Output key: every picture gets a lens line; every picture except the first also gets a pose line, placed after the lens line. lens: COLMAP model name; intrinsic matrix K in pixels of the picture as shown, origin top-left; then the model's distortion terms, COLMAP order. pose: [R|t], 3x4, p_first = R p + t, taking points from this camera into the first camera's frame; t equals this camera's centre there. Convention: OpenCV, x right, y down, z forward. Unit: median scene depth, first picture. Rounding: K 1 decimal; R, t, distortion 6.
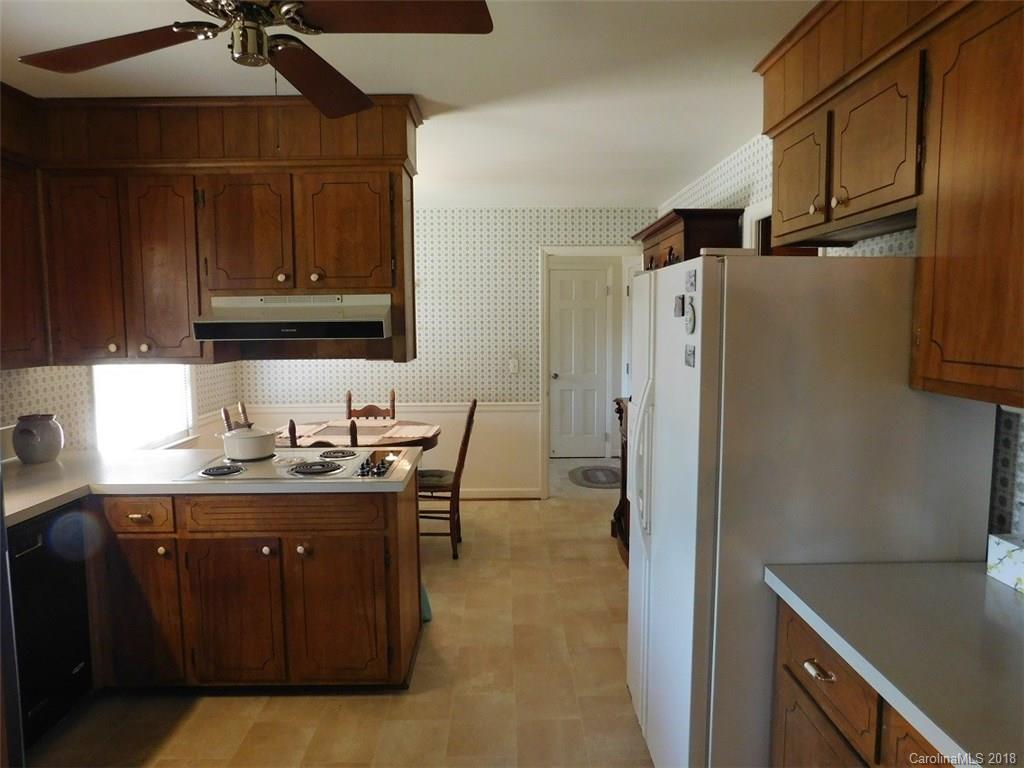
lens RADIAL K [[680.3, 0, 512.0], [0, 680.3, 384.0], [0, 0, 1]] dist [-0.060673, 0.052428]
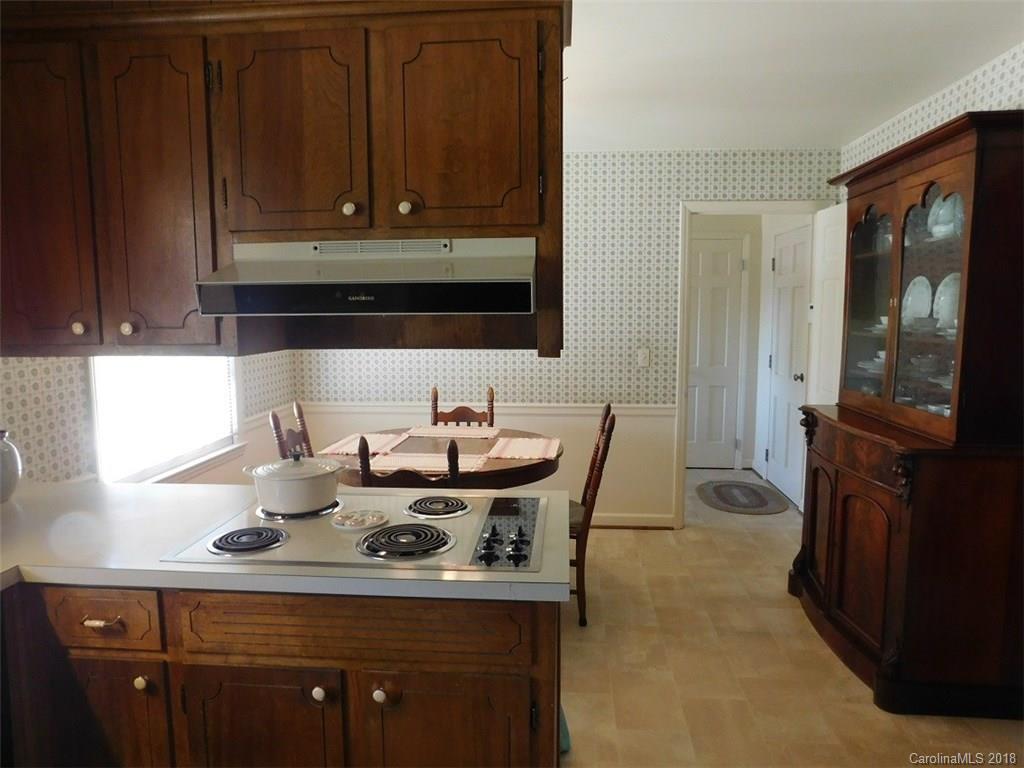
lens RADIAL K [[680.3, 0, 512.0], [0, 680.3, 384.0], [0, 0, 1]] dist [-0.060673, 0.052428]
pose [[0.995377, 0.013925, -0.095031, -0.138825], [-0.012034, 0.999718, 0.020449, -0.020076], [0.095289, -0.019211, 0.995264, 0.415206]]
